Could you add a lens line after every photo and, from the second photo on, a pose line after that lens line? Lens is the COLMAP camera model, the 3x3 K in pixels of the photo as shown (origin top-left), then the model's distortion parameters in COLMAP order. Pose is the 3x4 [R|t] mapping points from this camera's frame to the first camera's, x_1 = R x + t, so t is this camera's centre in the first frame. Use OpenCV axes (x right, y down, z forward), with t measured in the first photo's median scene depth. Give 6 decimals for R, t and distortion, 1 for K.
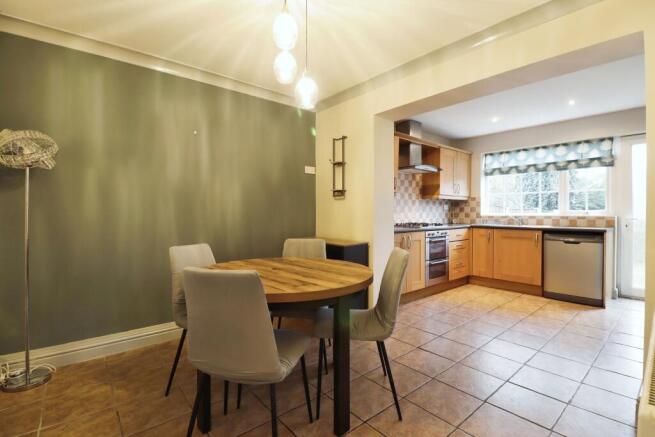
lens RADIAL K [[313.5, 0, 325.2], [0, 313.5, 217.4], [0, 0, 1]] dist [-0.005765, -0.000782]
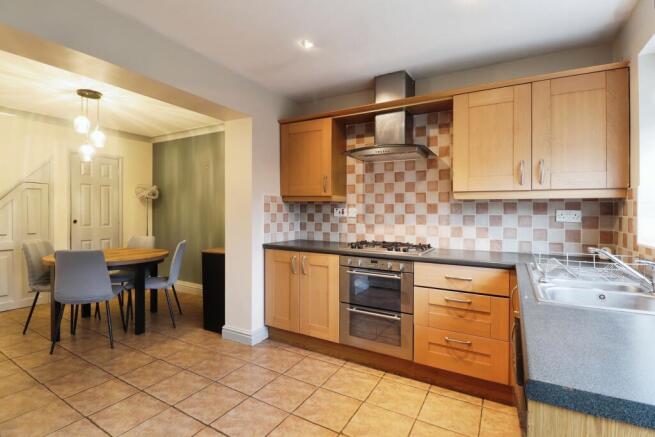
lens RADIAL K [[313.5, 0, 325.2], [0, 313.5, 217.4], [0, 0, 1]] dist [-0.005765, -0.000782]
pose [[0.329827, 0.018367, -0.943863, 0.807029], [-0.021429, 0.999699, 0.011965, -0.035108], [0.943798, 0.016279, 0.330121, 0.676362]]
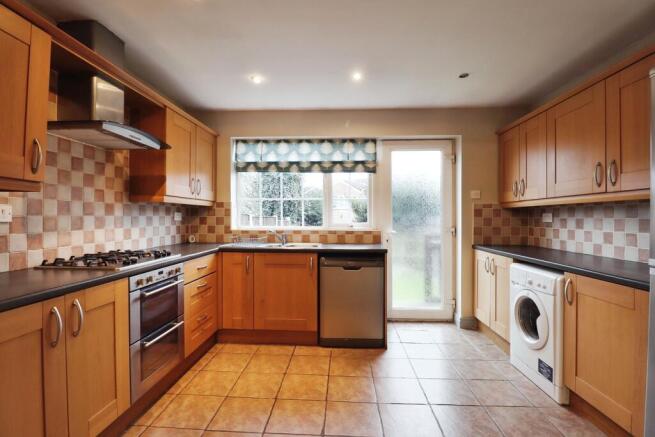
lens RADIAL K [[313.5, 0, 325.2], [0, 313.5, 217.4], [0, 0, 1]] dist [-0.005765, -0.000782]
pose [[0.689289, 0.002439, 0.724482, 0.172821], [0.005435, 0.999949, -0.008537, -0.029394], [-0.724466, 0.009822, 0.689241, 0.451535]]
